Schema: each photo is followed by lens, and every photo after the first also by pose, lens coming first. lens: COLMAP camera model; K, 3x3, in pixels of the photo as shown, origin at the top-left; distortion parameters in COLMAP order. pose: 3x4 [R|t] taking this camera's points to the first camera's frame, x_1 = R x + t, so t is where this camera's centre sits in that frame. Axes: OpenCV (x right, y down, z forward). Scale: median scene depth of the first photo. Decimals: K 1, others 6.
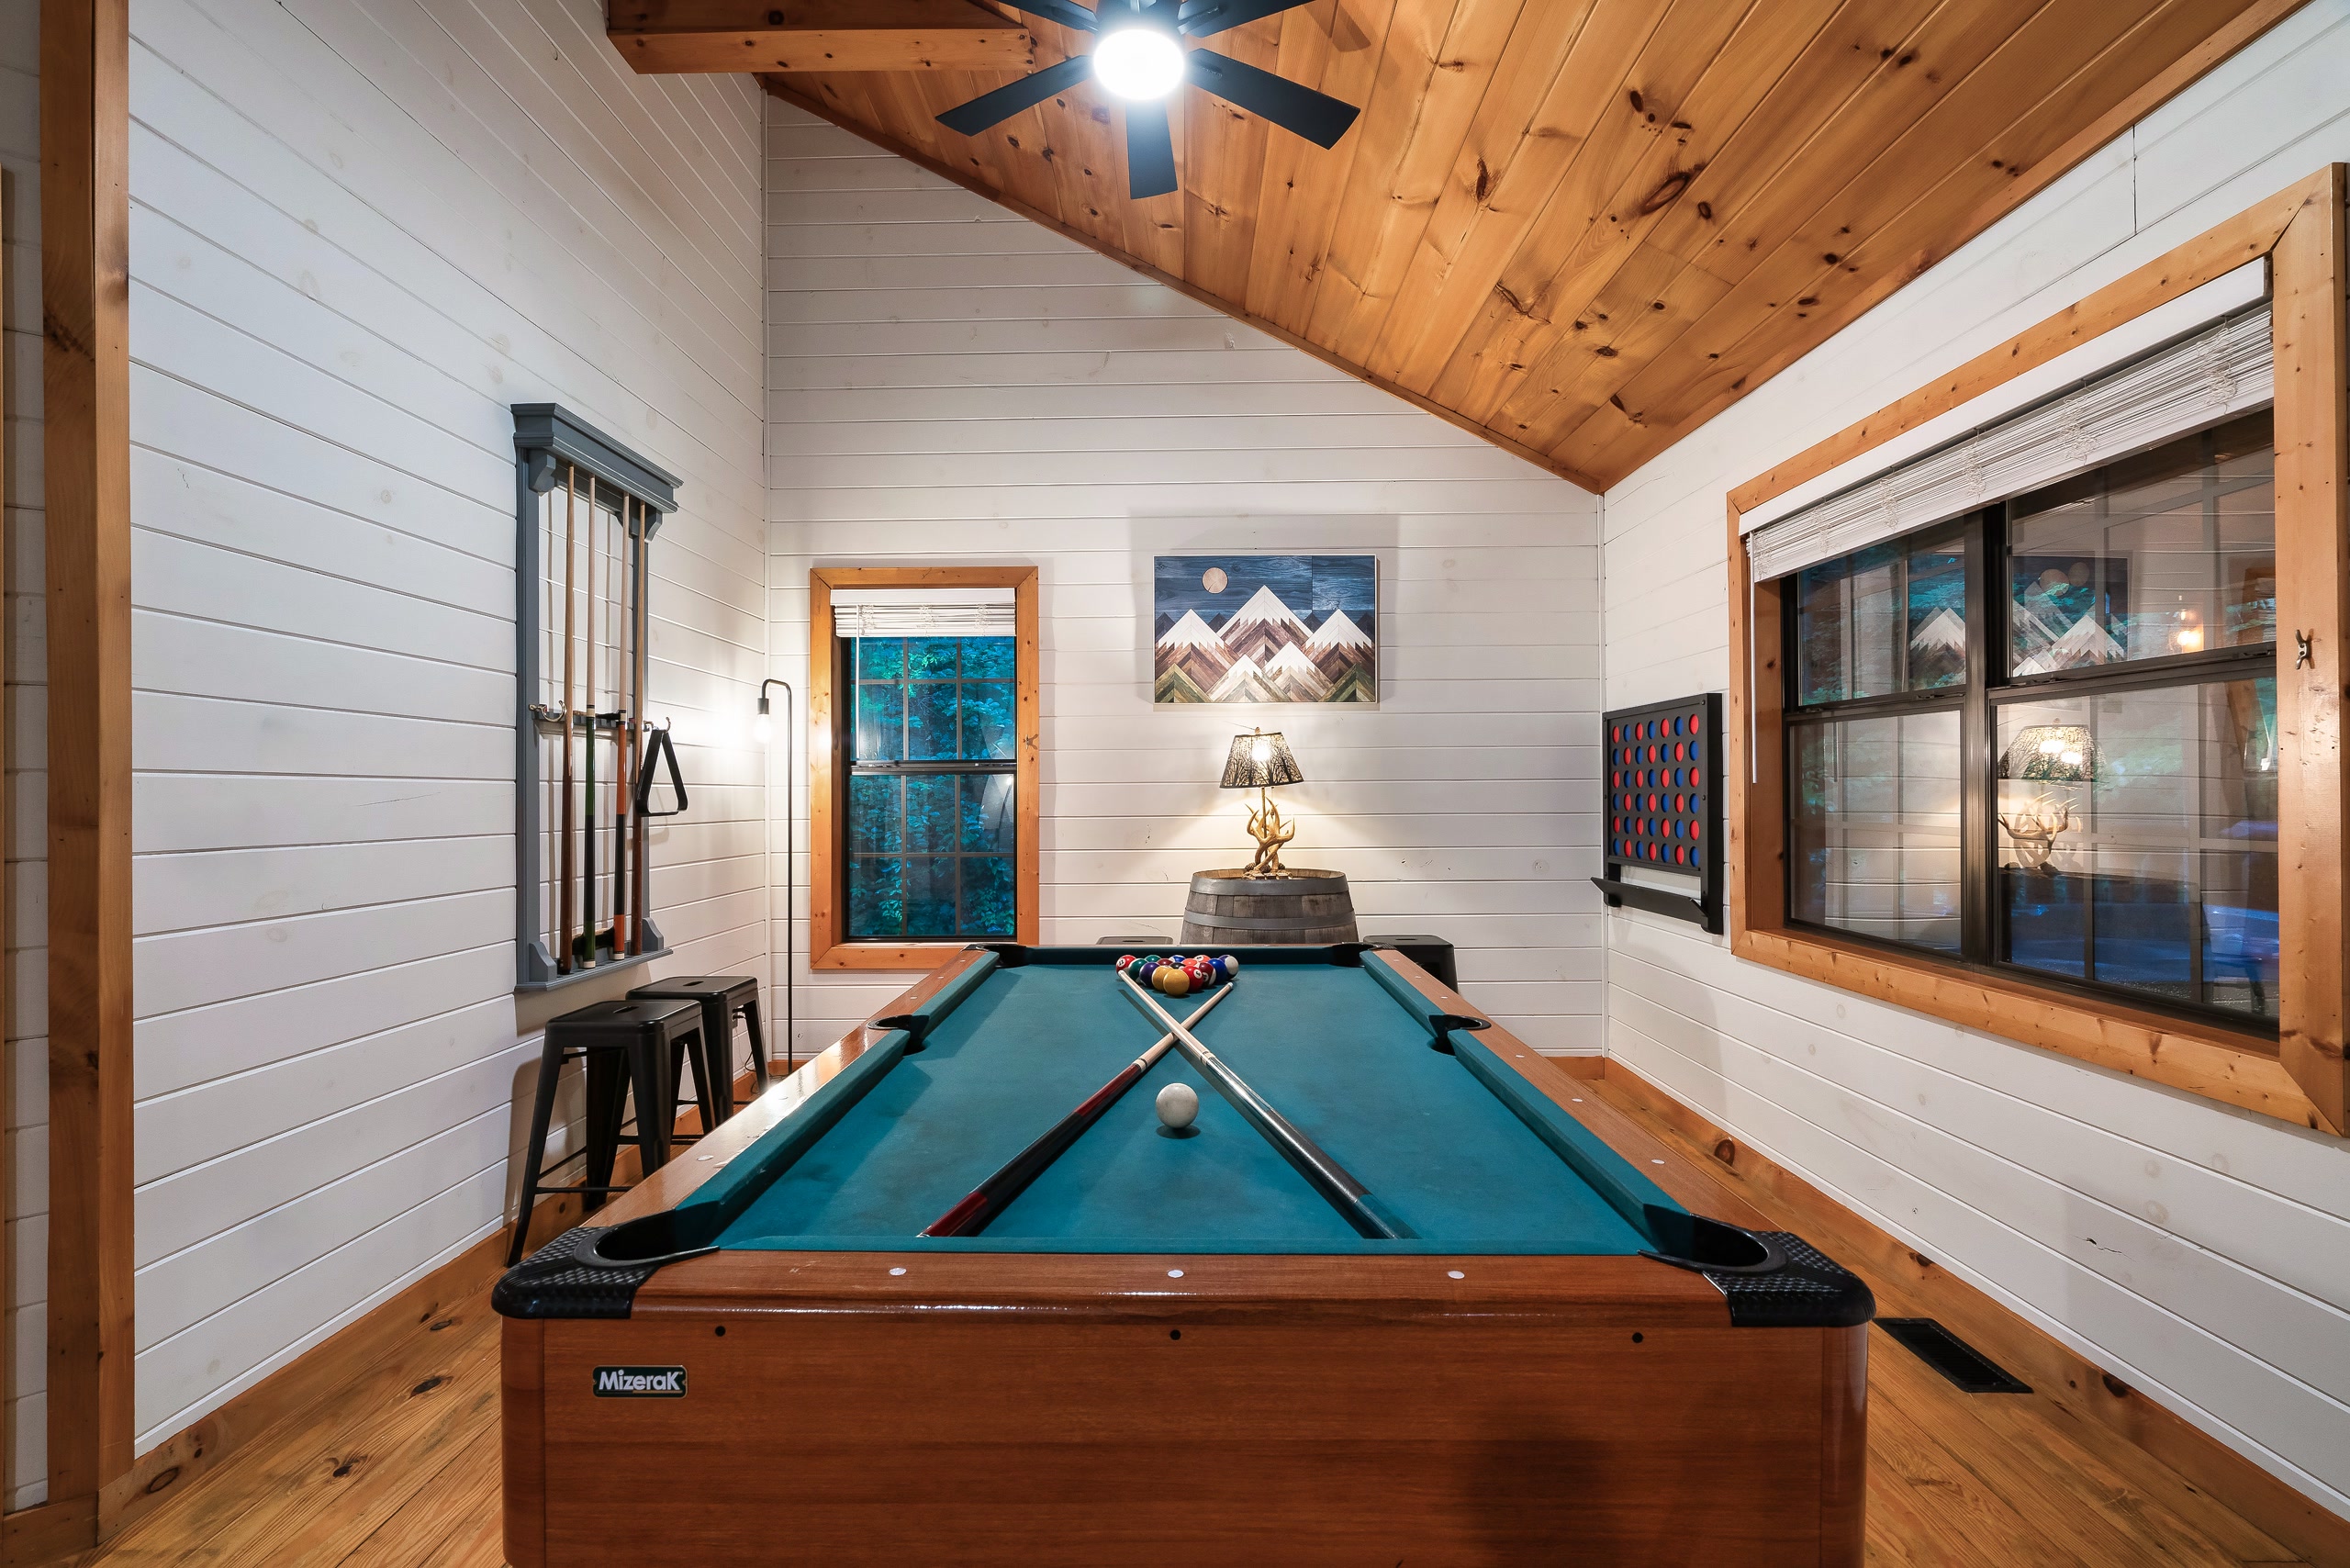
lens RADIAL K [[1062.0, 0, 1169.5], [0, 1062.0, 781.4], [0, 0, 1]] dist [-0.005050, 0.003946]
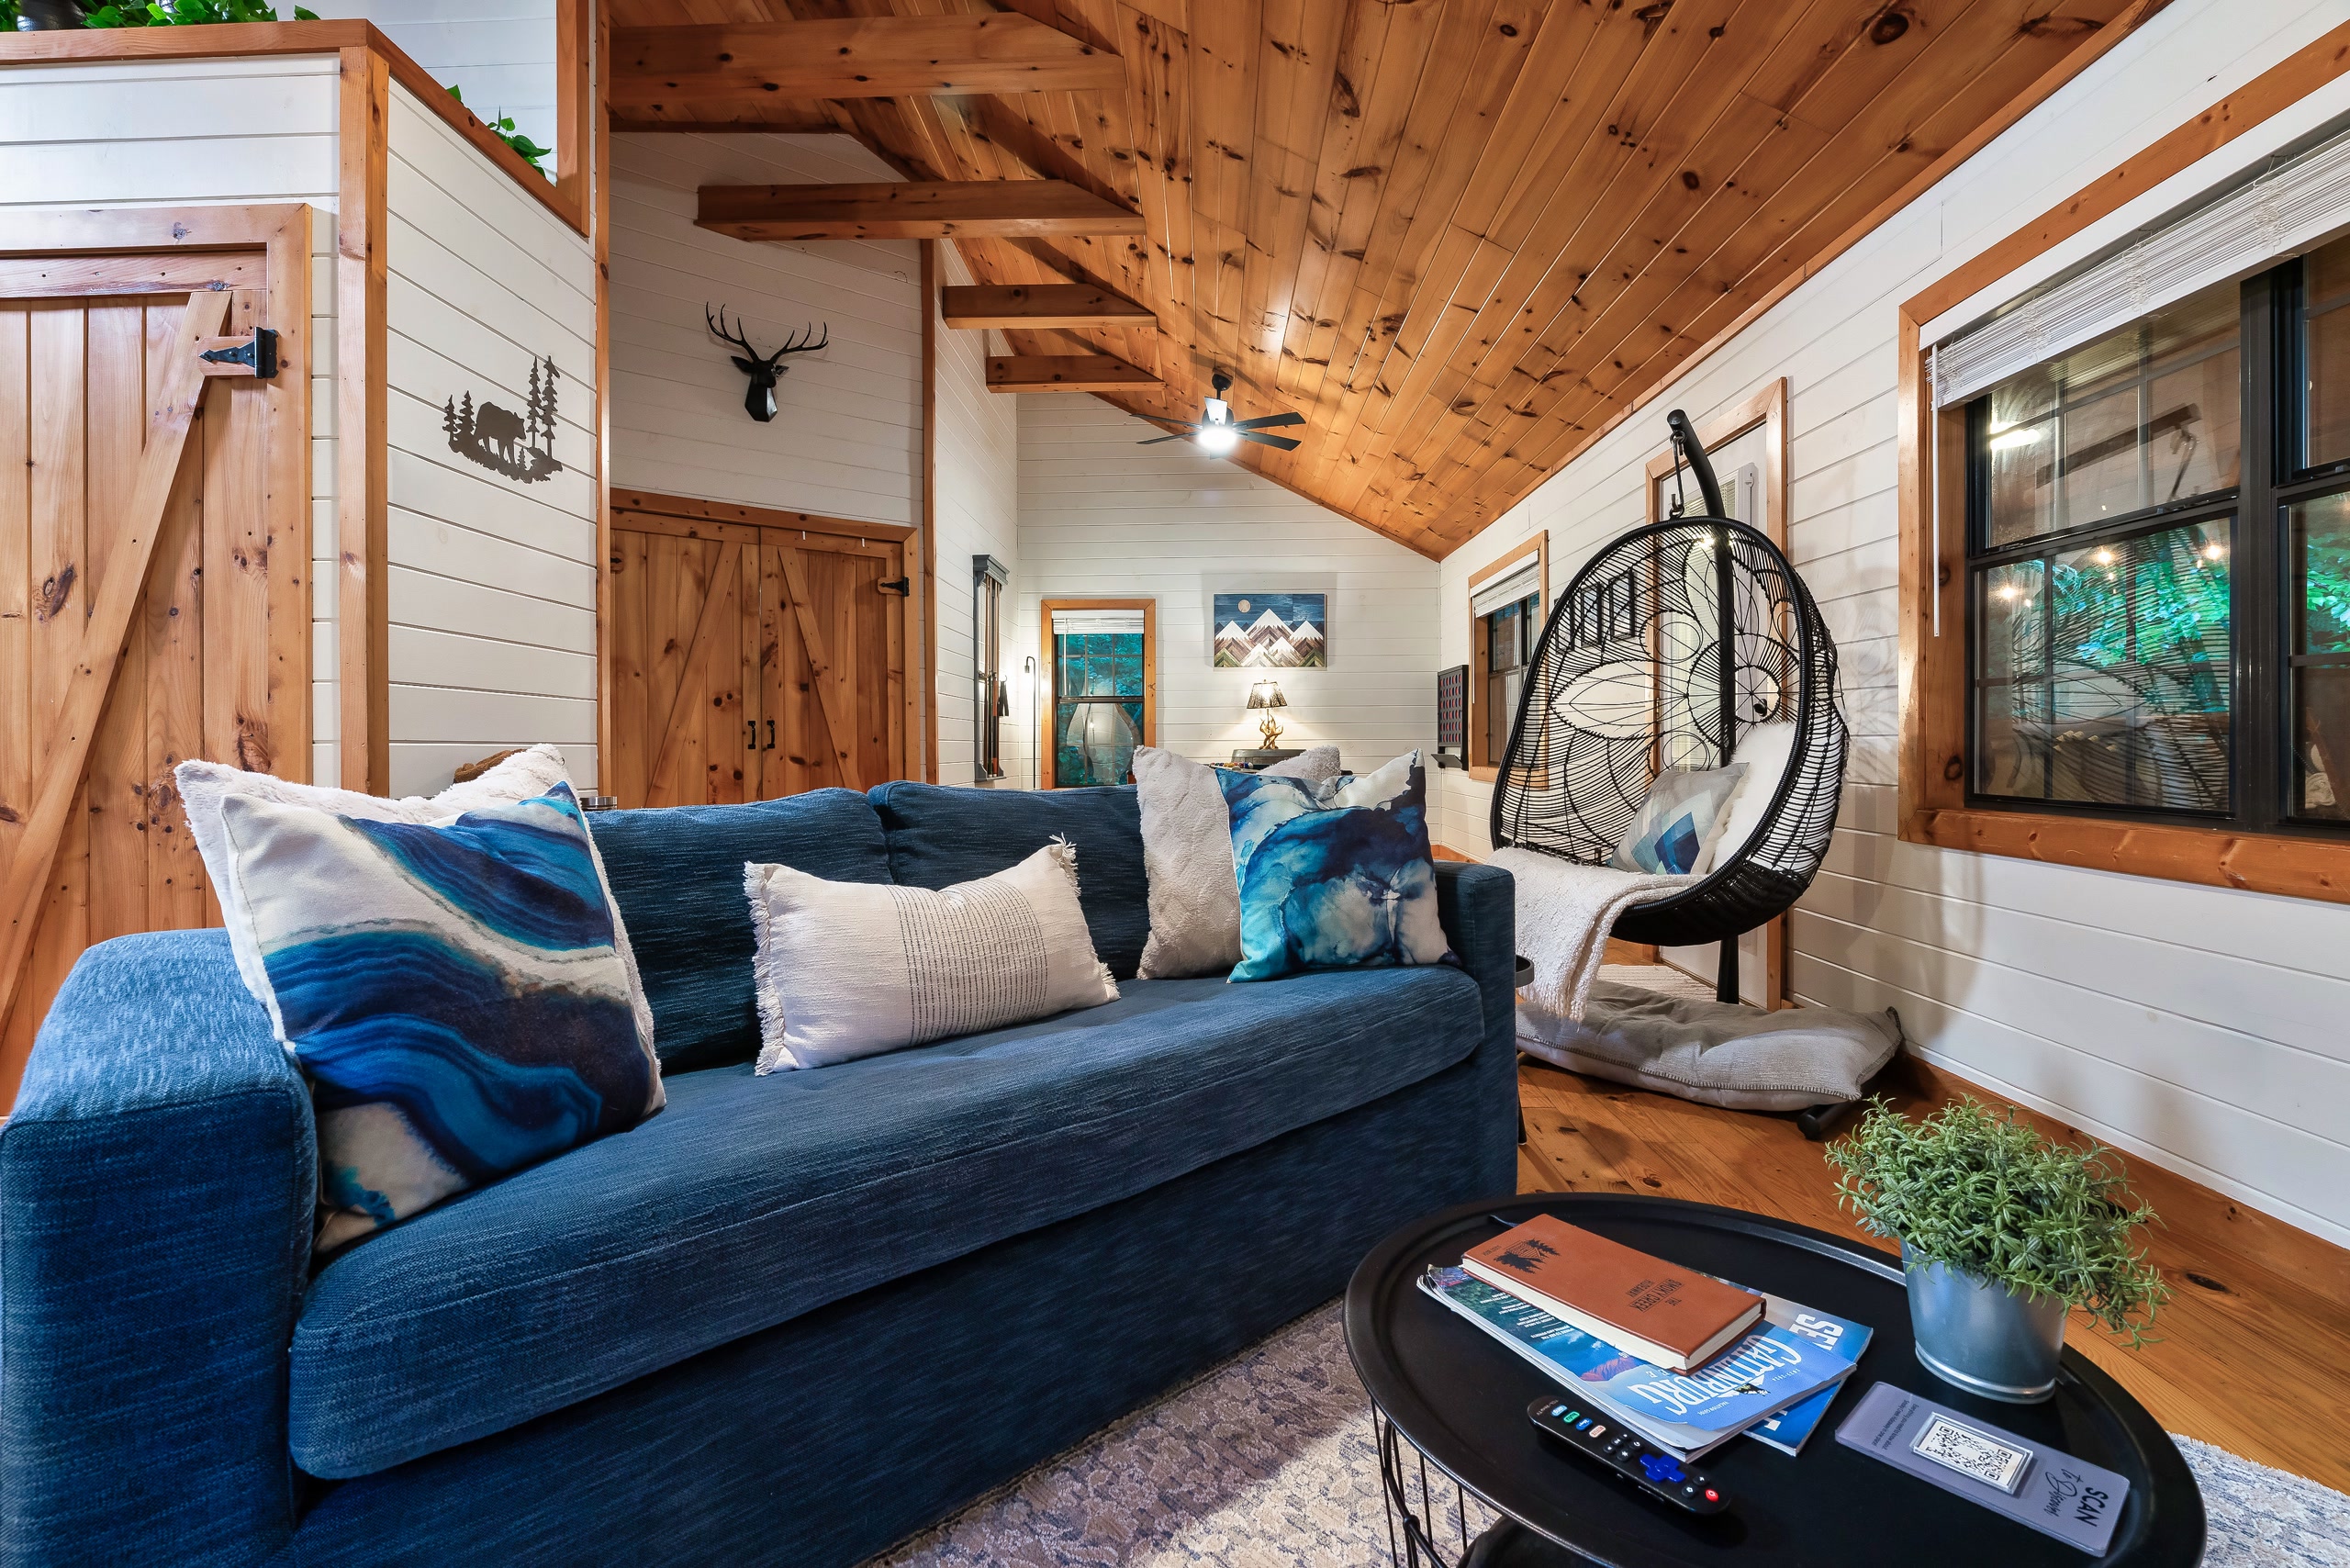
lens RADIAL K [[1076.8, 0, 1175.1], [0, 1076.8, 754.1], [0, 0, 1]] dist [-0.007628, 0.006053]
pose [[0.999880, 0.001333, -0.015415, -0.056842], [-0.001054, 0.999836, 0.018103, 0.053723], [0.015437, -0.018085, 0.999717, -1.051989]]
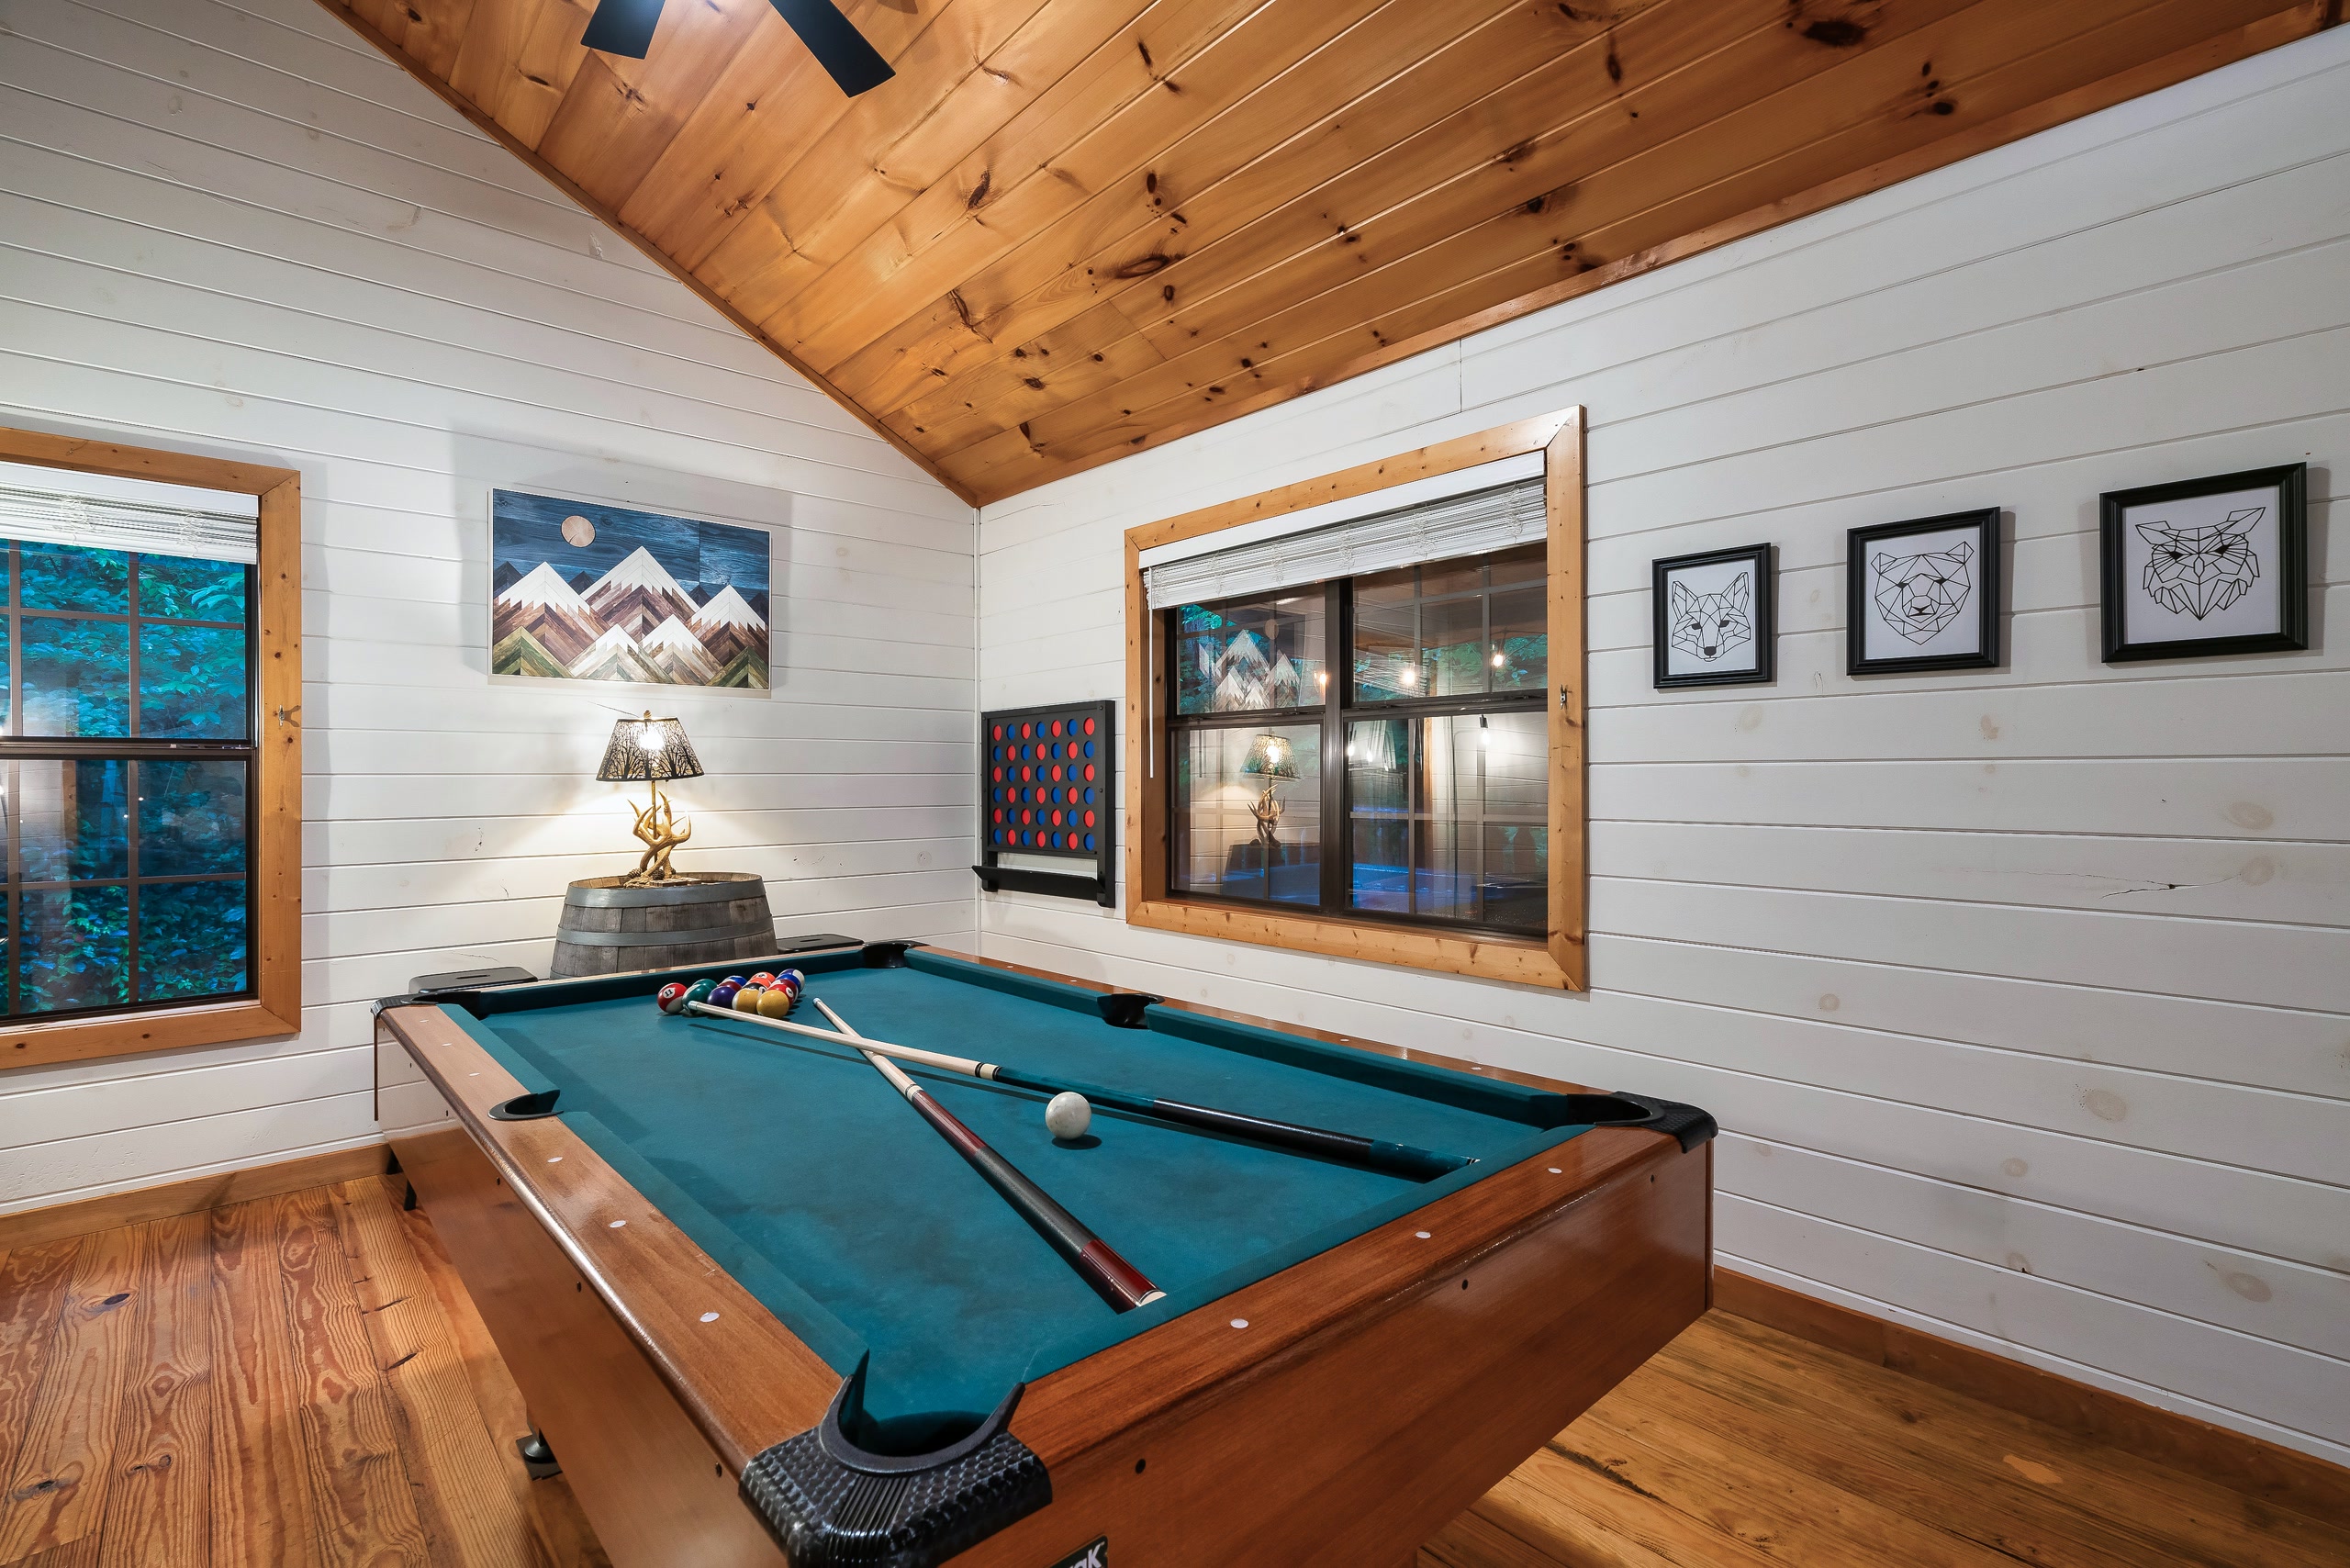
lens RADIAL K [[1062.0, 0, 1169.5], [0, 1062.0, 781.4], [0, 0, 1]] dist [-0.005050, 0.003946]
pose [[0.735784, 0.001367, 0.677215, -0.181468], [-0.004902, 0.999983, 0.003308, 0.001116], [-0.677199, -0.005753, 0.735777, 0.078444]]
